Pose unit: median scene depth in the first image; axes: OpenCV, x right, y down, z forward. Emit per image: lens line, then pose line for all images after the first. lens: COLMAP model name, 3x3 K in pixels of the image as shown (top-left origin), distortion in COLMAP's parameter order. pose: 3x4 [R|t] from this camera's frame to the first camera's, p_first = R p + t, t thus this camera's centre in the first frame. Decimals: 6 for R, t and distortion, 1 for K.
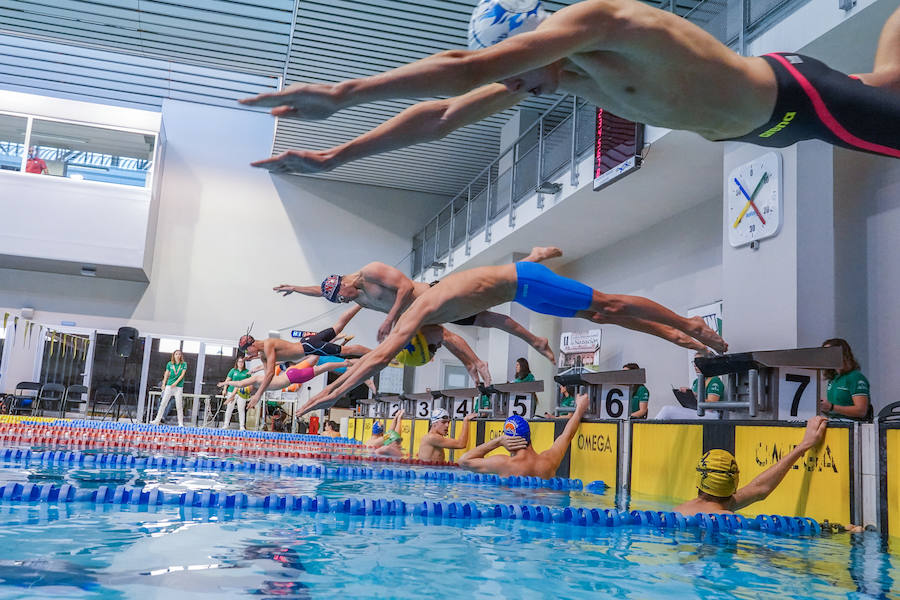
lens RADIAL K [[905.9, 0, 418.5], [0, 905.9, 300.0], [0, 0, 1]] dist [0.012136, -0.008088]
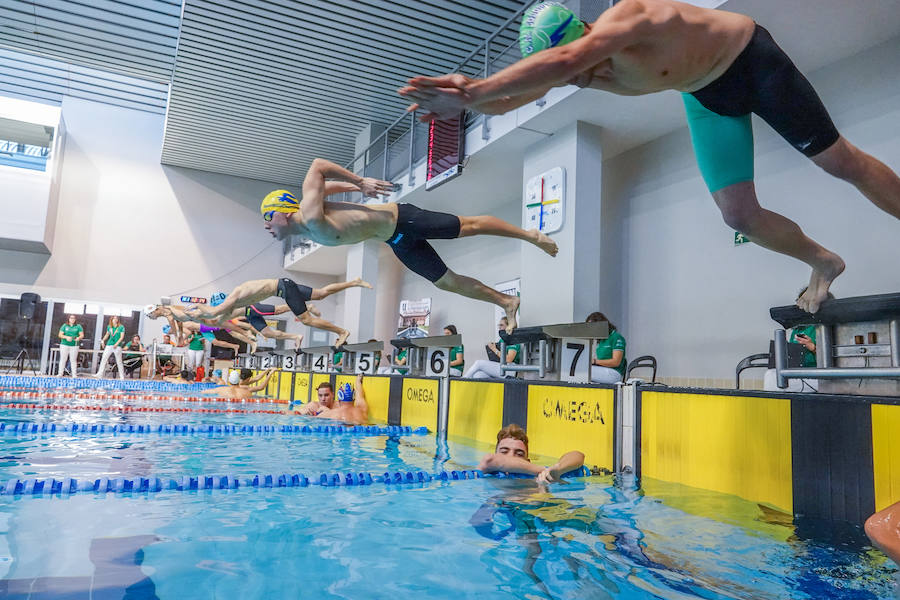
lens RADIAL K [[691.9, 0, 450.0], [0, 691.9, 300.0], [0, 0, 1]] dist [-0.004442, -0.001572]
pose [[0.975439, 0.005339, 0.220207, 0.012881], [-0.014433, 0.999107, 0.039709, -0.006121], [-0.219798, -0.041912, 0.974645, 0.038735]]
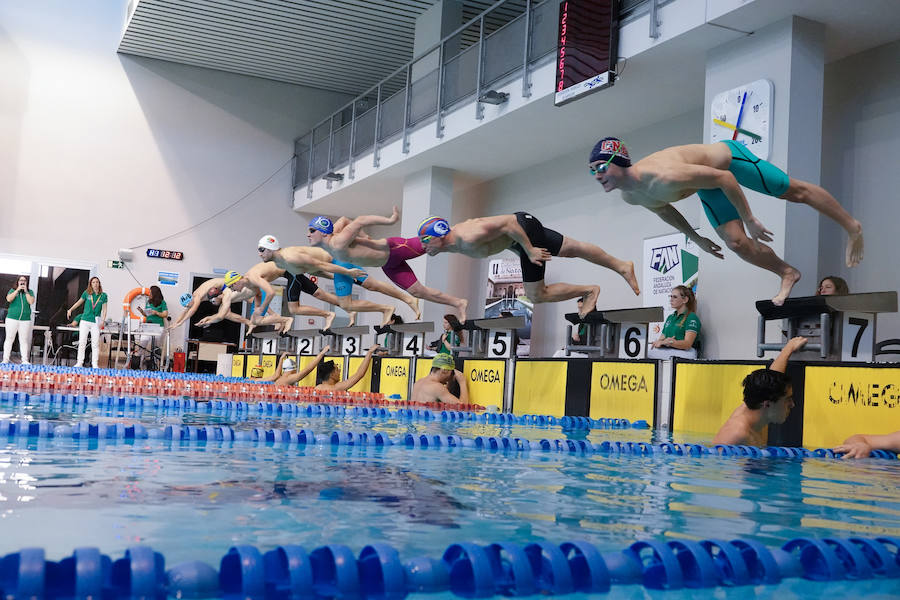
lens RADIAL K [[1094.9, 0, 450.0], [0, 1094.9, 300.0], [0, 0, 1]] dist [0.011856, -0.018369]
pose [[0.980102, 0.008722, 0.198305, -0.124957], [-0.024947, 0.996525, 0.079465, -0.011687], [-0.196922, -0.082831, 0.976914, -0.062755]]
